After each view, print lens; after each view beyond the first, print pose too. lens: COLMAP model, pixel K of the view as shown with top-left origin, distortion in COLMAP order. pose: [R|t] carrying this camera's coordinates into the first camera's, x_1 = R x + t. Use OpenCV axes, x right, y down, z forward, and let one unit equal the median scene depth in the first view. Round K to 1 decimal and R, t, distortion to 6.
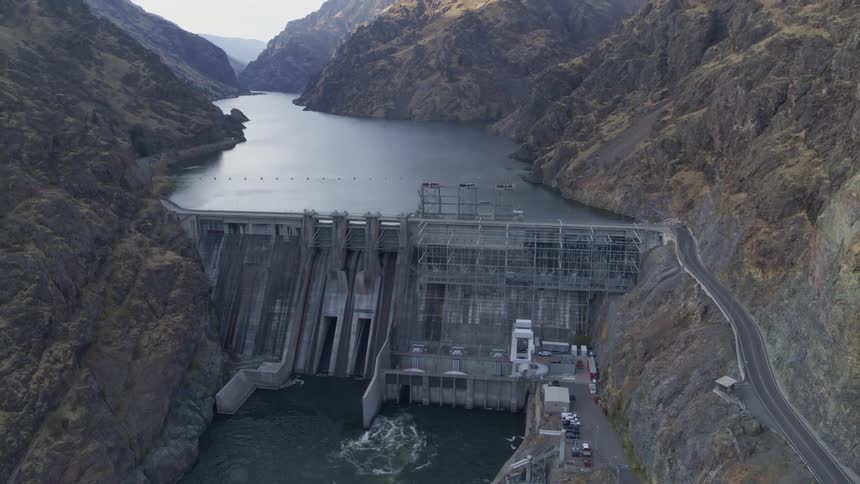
lens RADIAL K [[642.8, 0, 430.0], [0, 642.8, 242.0], [0, 0, 1]] dist [-0.111292, 0.069539]
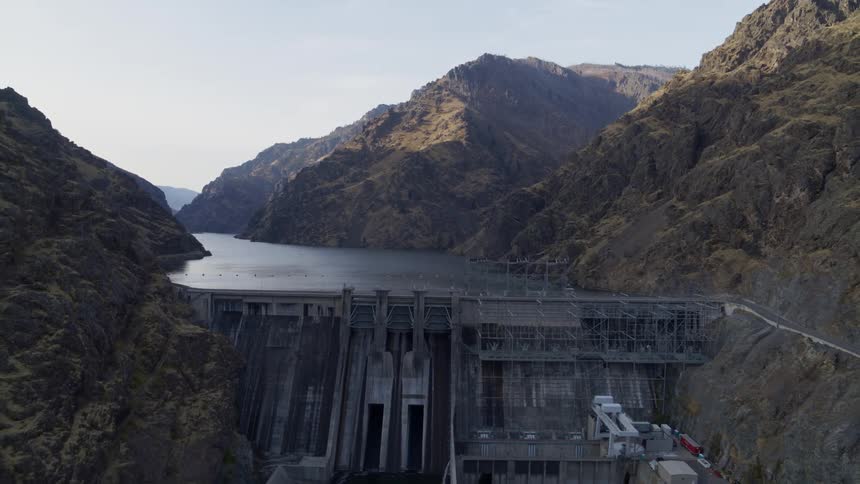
lens RADIAL K [[614.5, 0, 430.0], [0, 614.5, 242.0], [0, 0, 1]] dist [-0.105528, 0.061774]
pose [[0.991390, 0.014653, 0.130121, -0.190853], [0.015806, 0.973060, -0.230008, 0.093261], [-0.129986, 0.230085, 0.964450, 0.141117]]
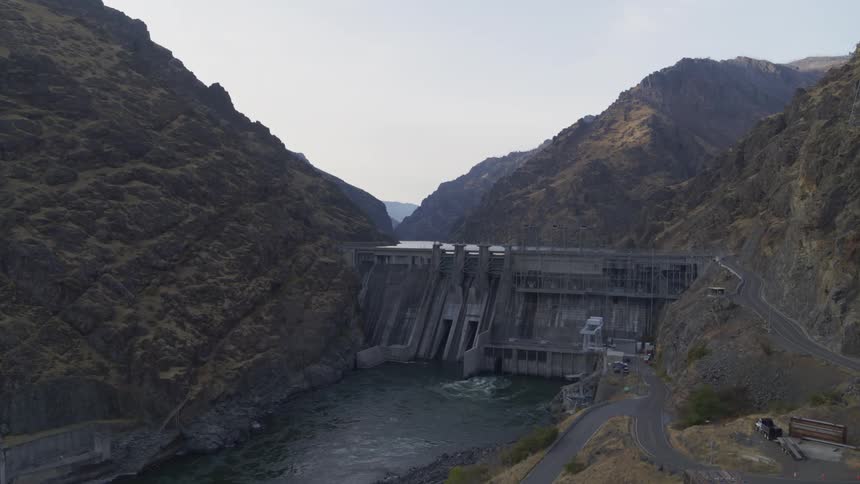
lens RADIAL K [[614.5, 0, 430.0], [0, 614.5, 242.0], [0, 0, 1]] dist [-0.105528, 0.061774]
pose [[0.974165, 0.018285, -0.225097, 0.084832], [-0.073883, 0.967673, -0.241145, 0.263864], [0.213411, 0.251546, 0.944023, -0.214688]]
